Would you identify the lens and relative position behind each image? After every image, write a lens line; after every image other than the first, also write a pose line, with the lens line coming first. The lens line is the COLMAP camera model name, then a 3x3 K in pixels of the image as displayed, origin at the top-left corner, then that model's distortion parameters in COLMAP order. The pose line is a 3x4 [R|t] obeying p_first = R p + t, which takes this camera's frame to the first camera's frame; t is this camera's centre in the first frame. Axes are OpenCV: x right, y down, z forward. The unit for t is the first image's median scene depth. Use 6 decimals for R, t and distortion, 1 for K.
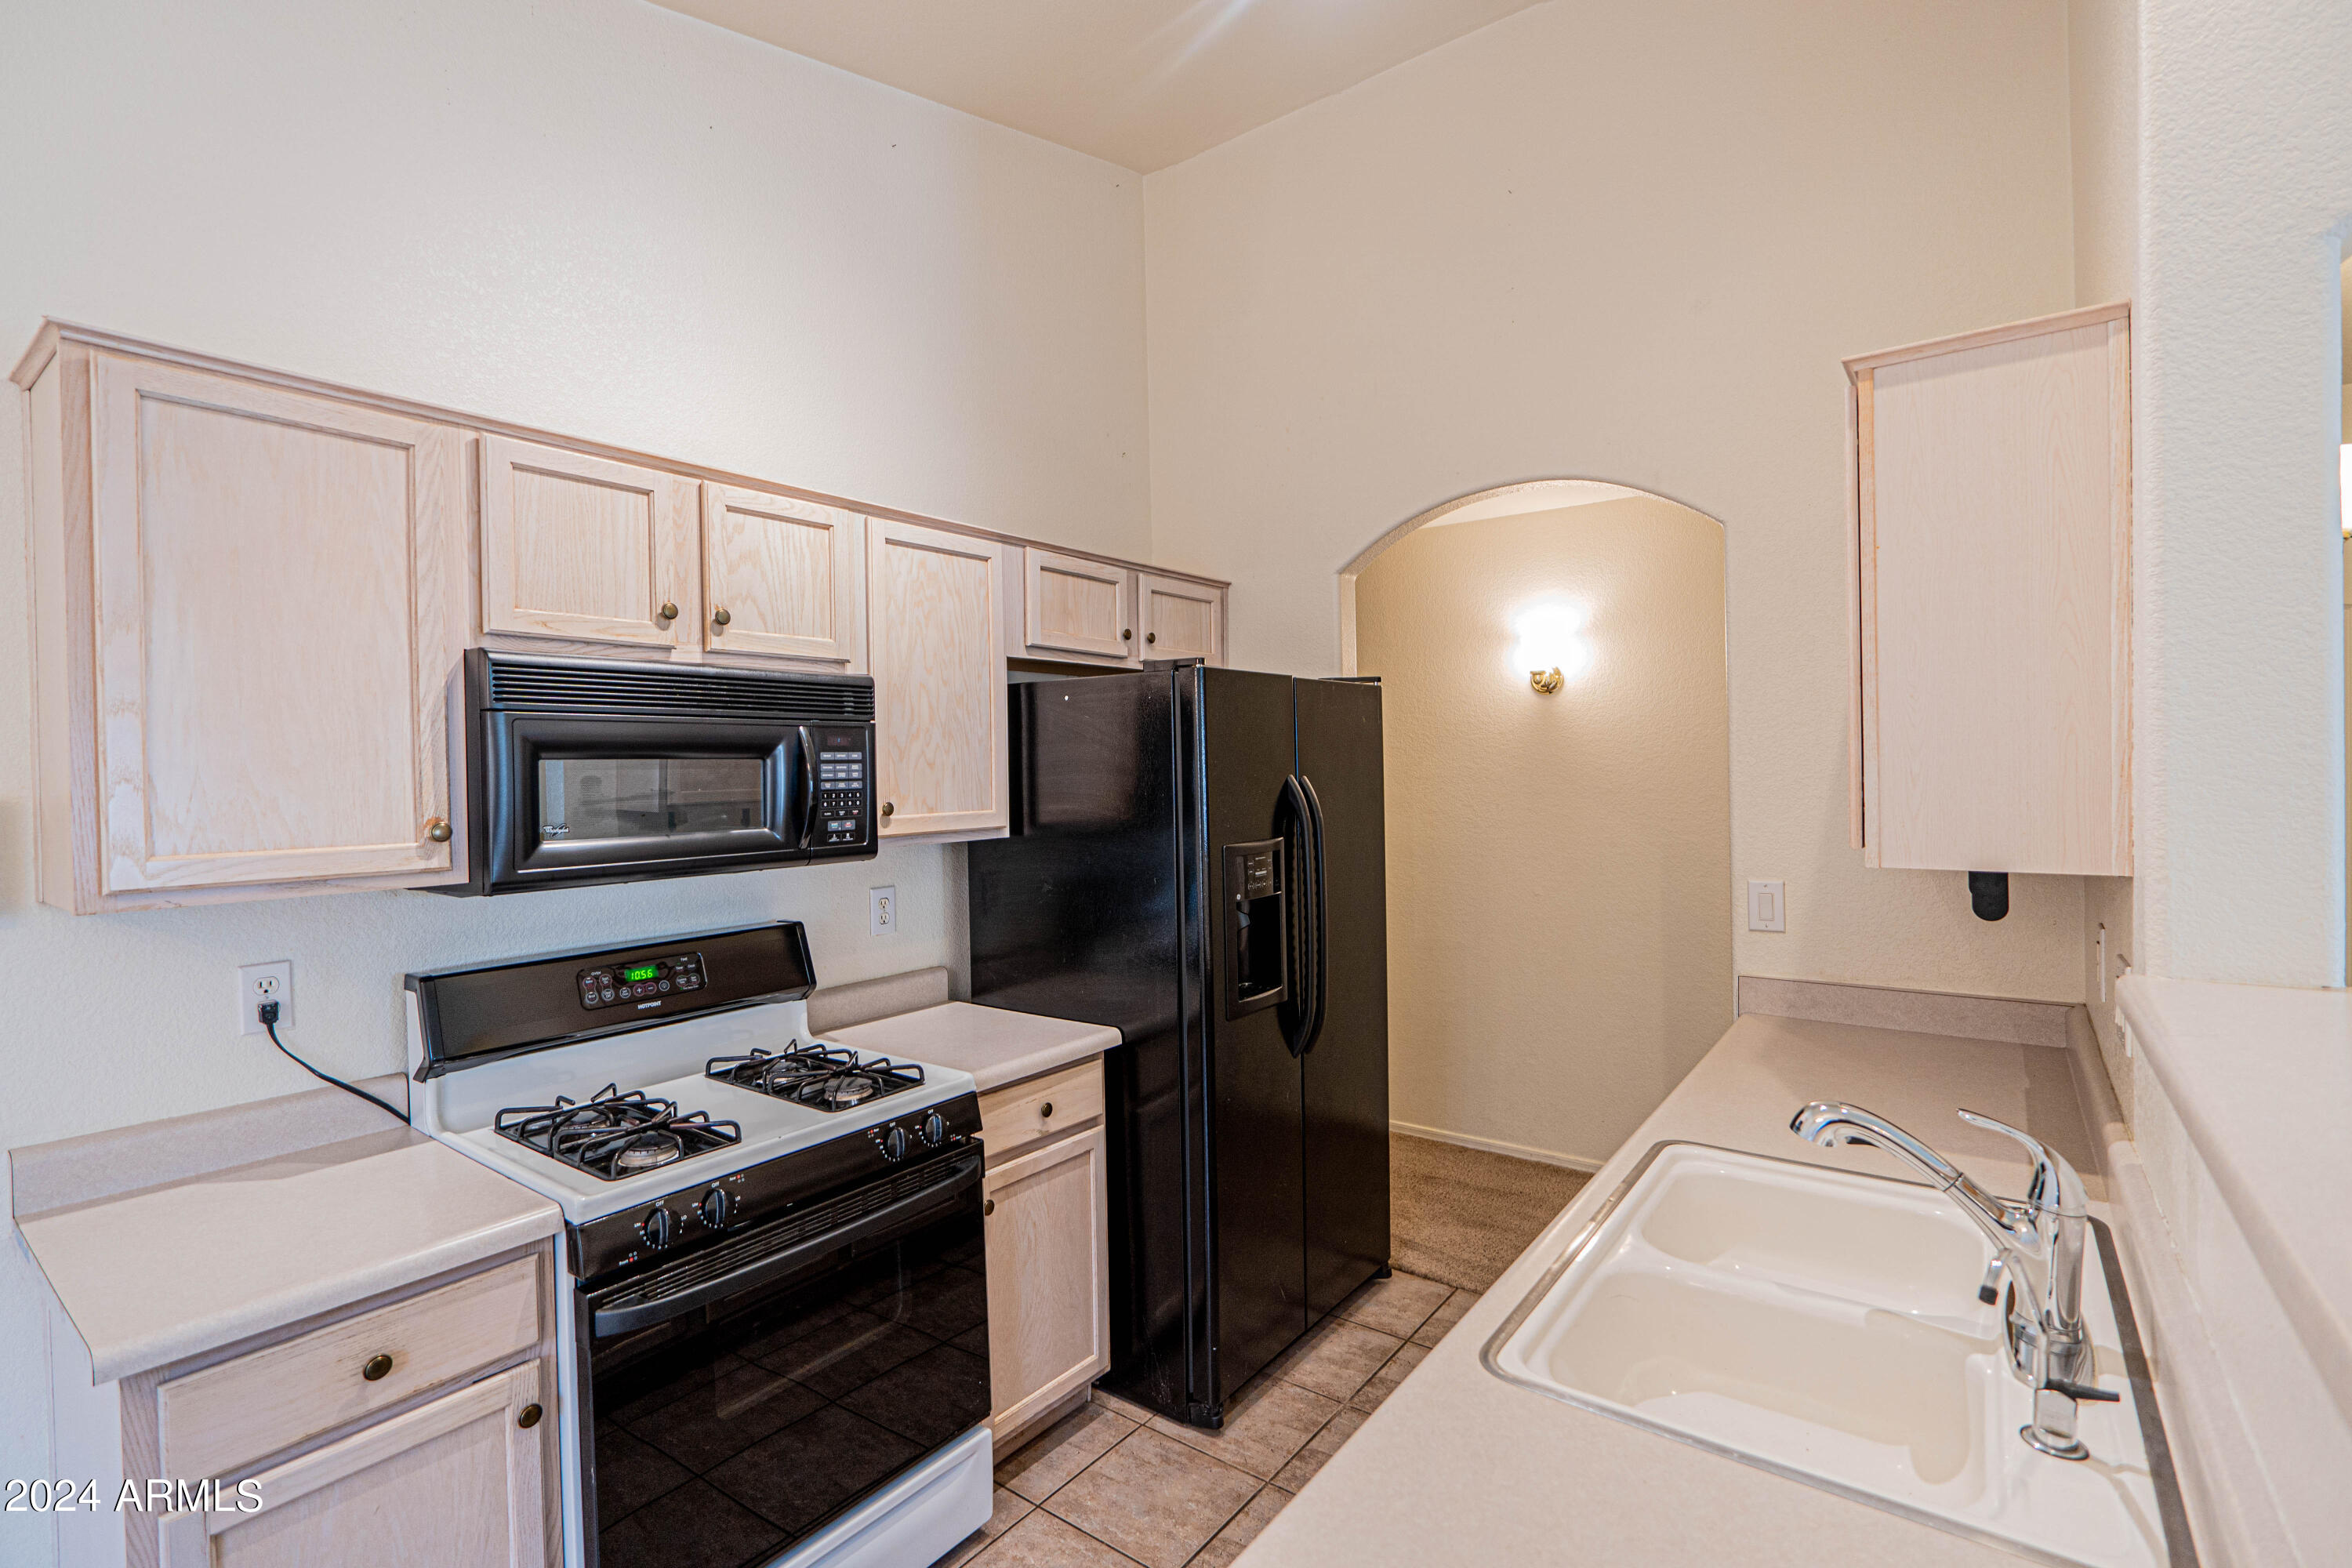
lens RADIAL K [[1073.6, 0, 1172.0], [0, 1073.6, 780.6], [0, 0, 1]] dist [-0.009622, 0.001212]
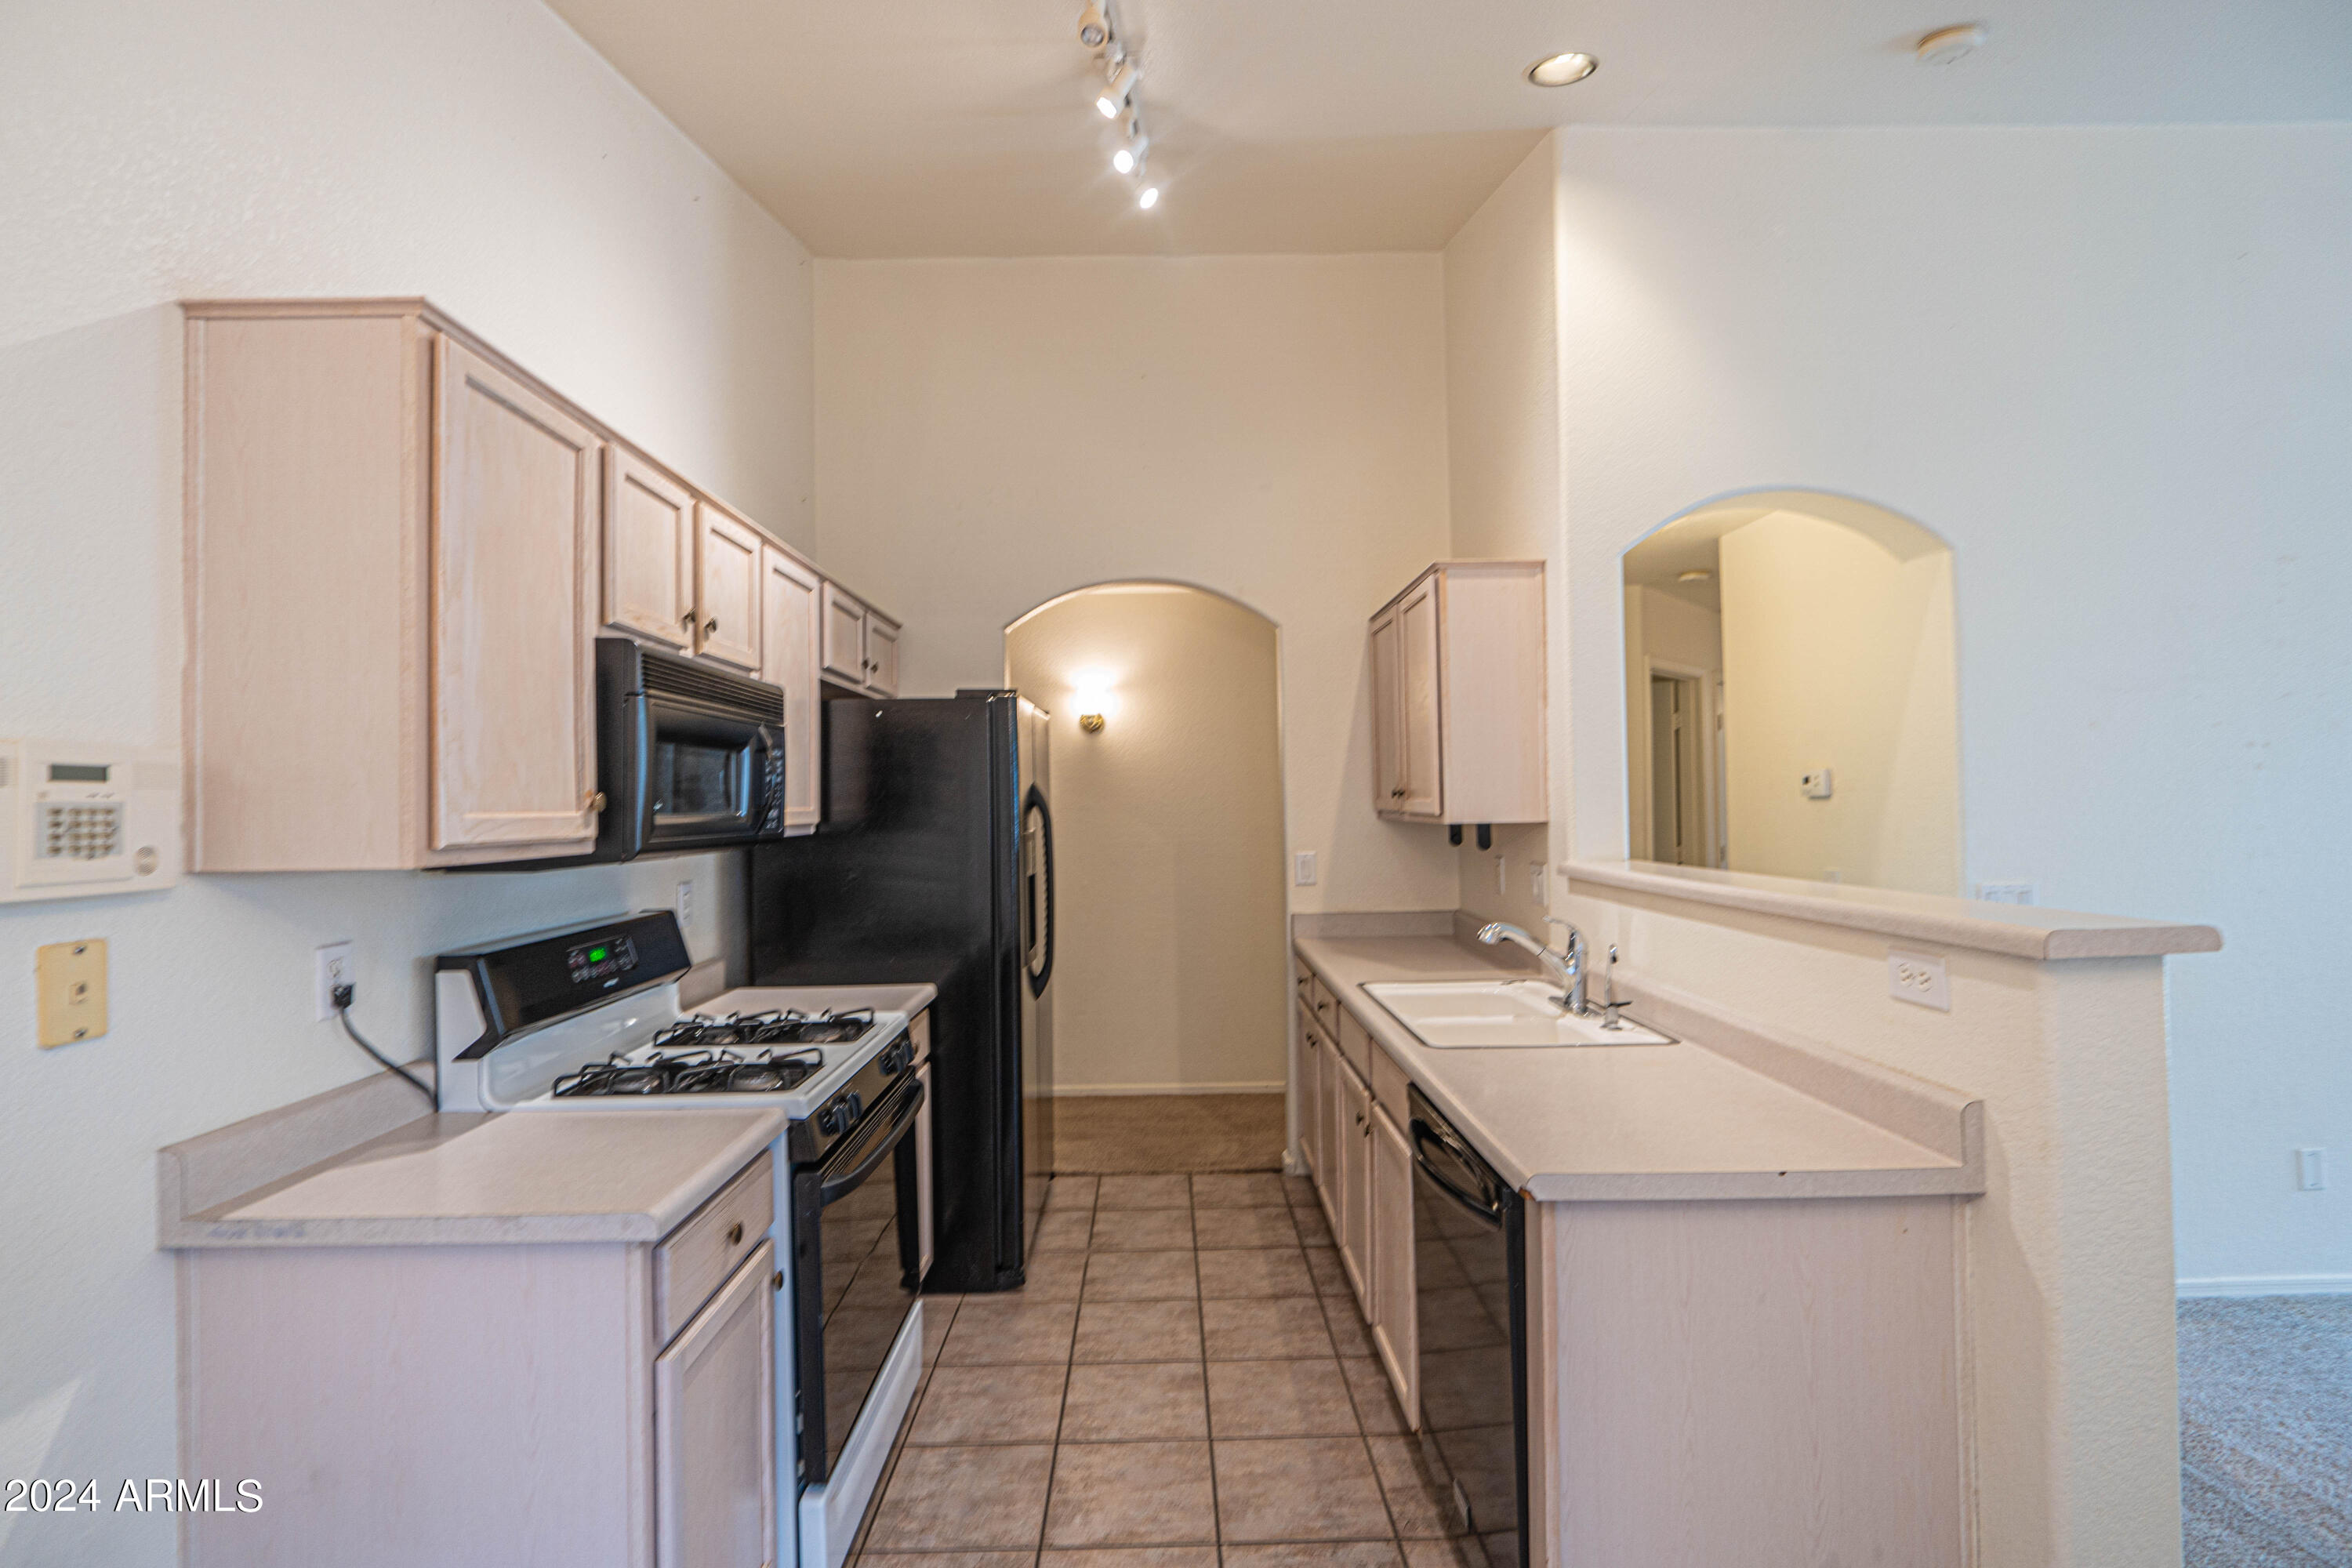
lens RADIAL K [[1073.6, 0, 1172.0], [0, 1073.6, 780.6], [0, 0, 1]] dist [-0.009622, 0.001212]
pose [[0.790048, 0.017645, 0.612791, -0.670739], [0.009087, 0.999139, -0.040486, 0.056186], [-0.612978, 0.037554, 0.789207, -0.165610]]
